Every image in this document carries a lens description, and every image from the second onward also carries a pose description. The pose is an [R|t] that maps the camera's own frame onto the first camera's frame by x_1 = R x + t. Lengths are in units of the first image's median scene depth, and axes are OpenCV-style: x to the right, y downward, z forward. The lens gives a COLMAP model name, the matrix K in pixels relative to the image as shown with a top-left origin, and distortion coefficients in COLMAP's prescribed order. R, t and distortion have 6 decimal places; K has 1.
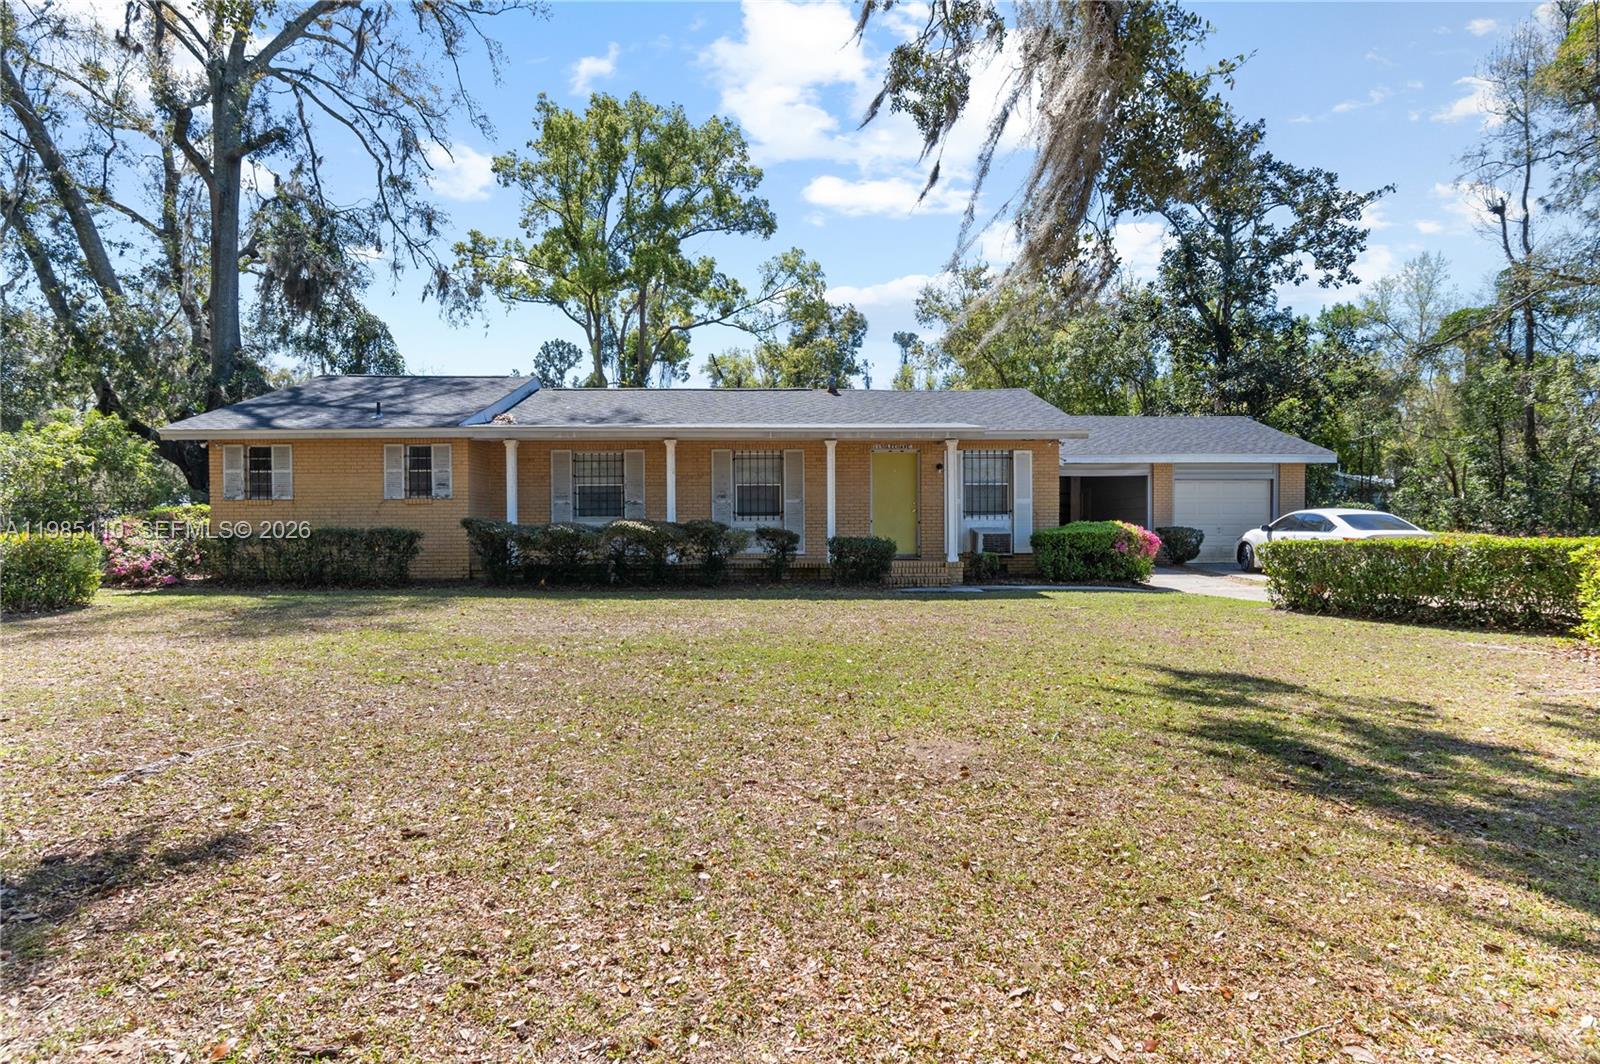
lens RADIAL K [[884.5, 0, 799.6], [0, 884.5, 535.3], [0, 0, 1]] dist [0.004976, 0.001057]
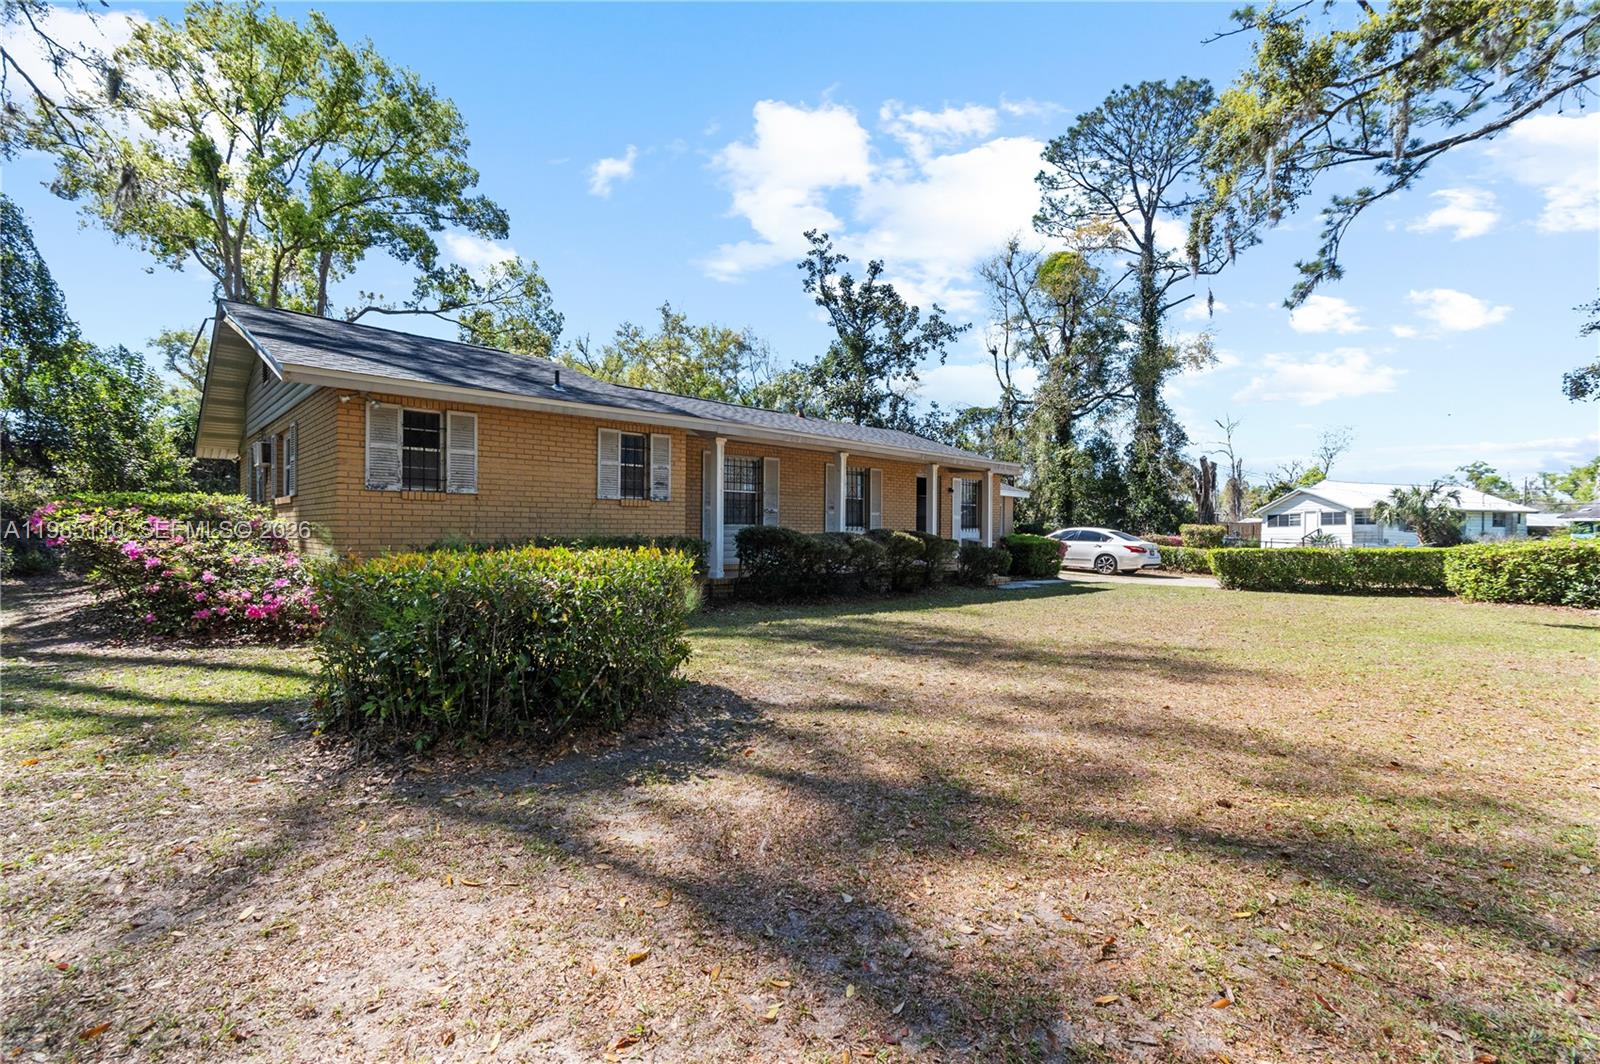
lens RADIAL K [[713.7, 0, 799.8], [0, 713.7, 535.4], [0, 0, 1]] dist [-0.000215, 0.000047]
pose [[0.742383, 0.007464, 0.669934, -0.753587], [-0.005570, 0.999972, -0.004969, -0.006410], [-0.669952, -0.000043, 0.742404, 0.415255]]
